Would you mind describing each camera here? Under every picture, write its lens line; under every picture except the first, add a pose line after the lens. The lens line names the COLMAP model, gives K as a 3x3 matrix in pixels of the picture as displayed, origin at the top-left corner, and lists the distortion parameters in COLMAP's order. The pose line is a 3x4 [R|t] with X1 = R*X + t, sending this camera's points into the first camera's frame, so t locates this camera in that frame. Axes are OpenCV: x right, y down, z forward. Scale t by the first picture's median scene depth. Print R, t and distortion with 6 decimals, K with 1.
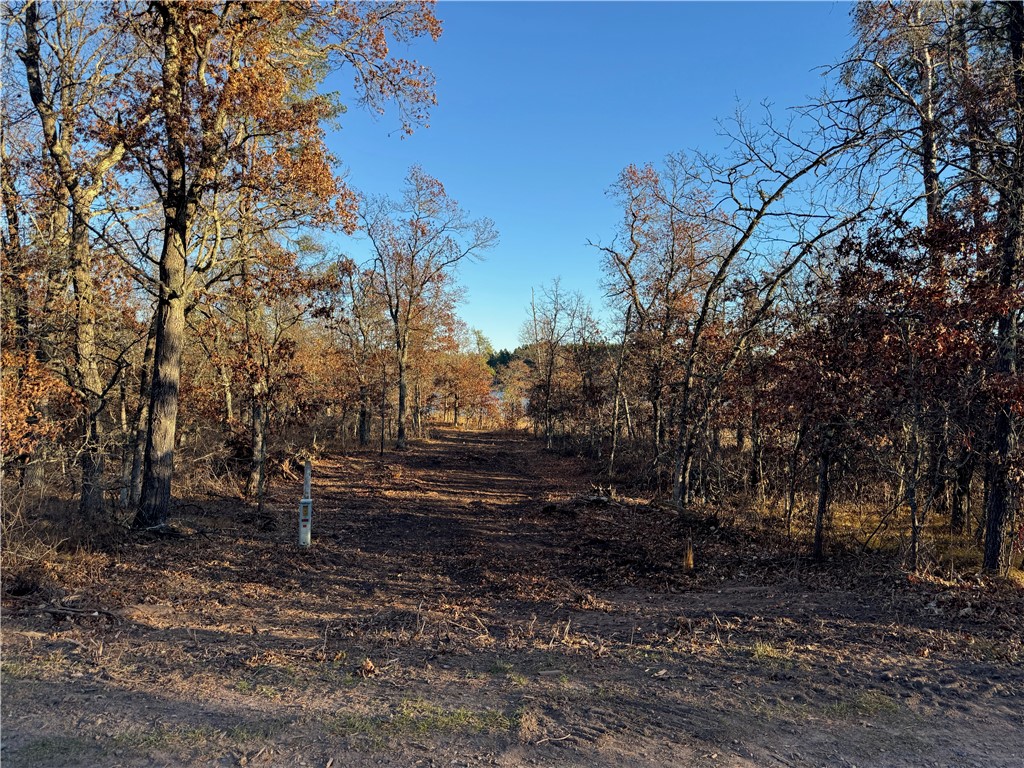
lens RADIAL K [[708.6, 0, 508.7], [0, 708.6, 385.3], [0, 0, 1]] dist [0.090579, -0.098795]
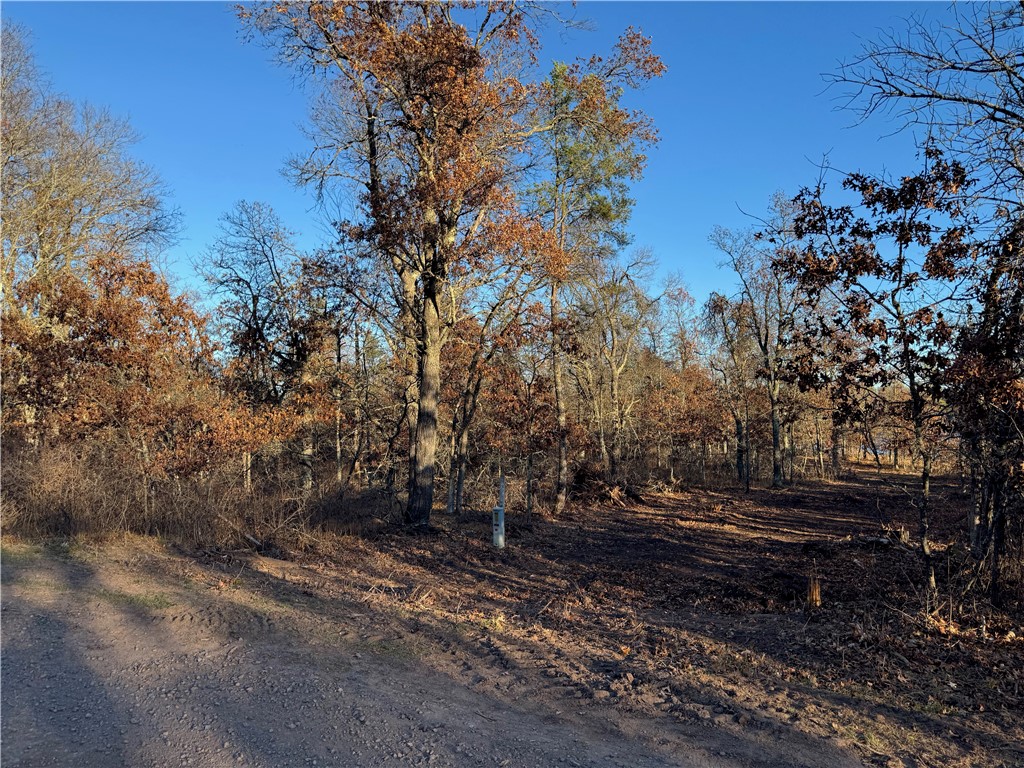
lens RADIAL K [[704.0, 0, 529.2], [0, 704.0, 401.9], [0, 0, 1]] dist [0.188138, -0.098904]
pose [[0.824188, -0.041500, -0.564794, 0.124342], [0.020904, 0.998861, -0.042890, 0.010835], [0.565931, 0.023543, 0.824116, 0.019615]]
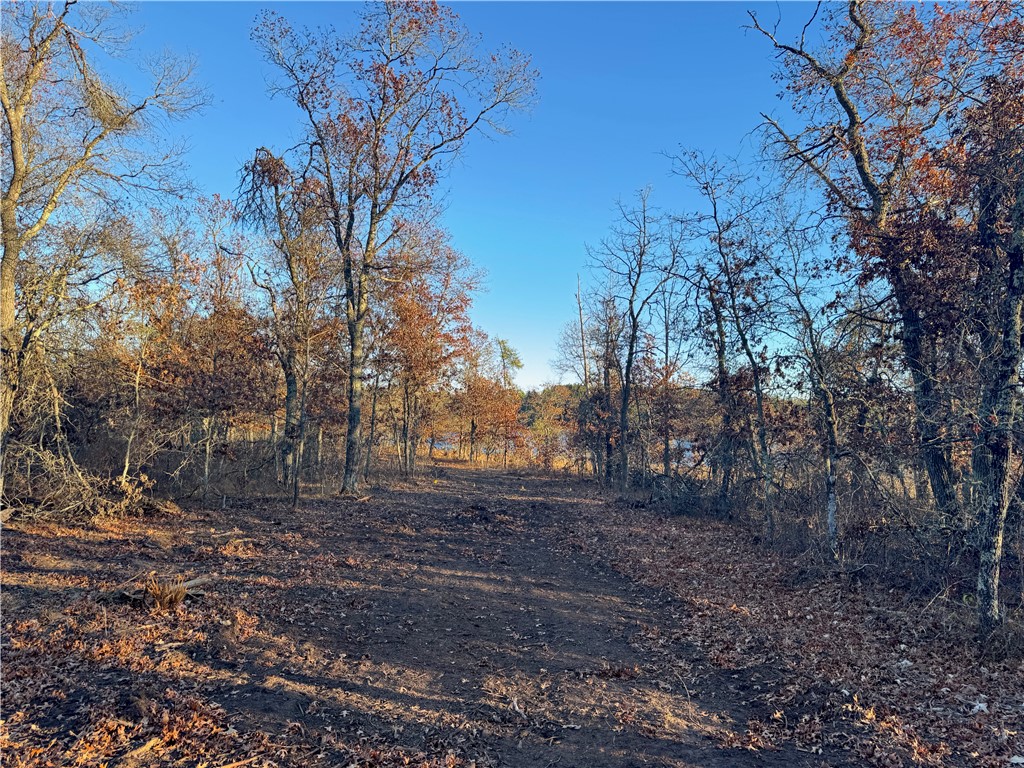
lens RADIAL K [[708.6, 0, 508.7], [0, 708.6, 385.3], [0, 0, 1]] dist [0.090579, -0.098795]
pose [[0.999241, 0.008921, -0.037917, -0.014045], [-0.011283, 0.997978, -0.062554, 0.040905], [0.037282, 0.062934, 0.997321, 0.470922]]
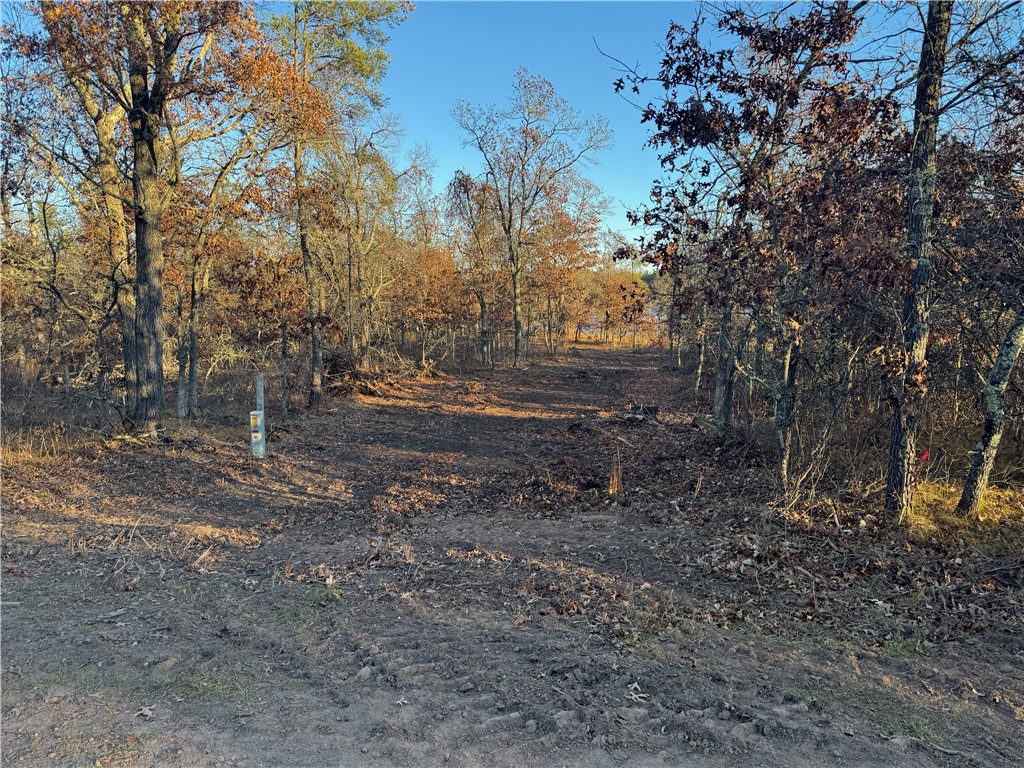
lens RADIAL K [[708.6, 0, 508.7], [0, 708.6, 385.3], [0, 0, 1]] dist [0.090579, -0.098795]
pose [[0.965569, -0.001536, -0.260143, 0.094512], [0.030245, 0.993864, 0.106394, 0.009034], [0.258383, -0.110599, 0.959691, 0.040829]]
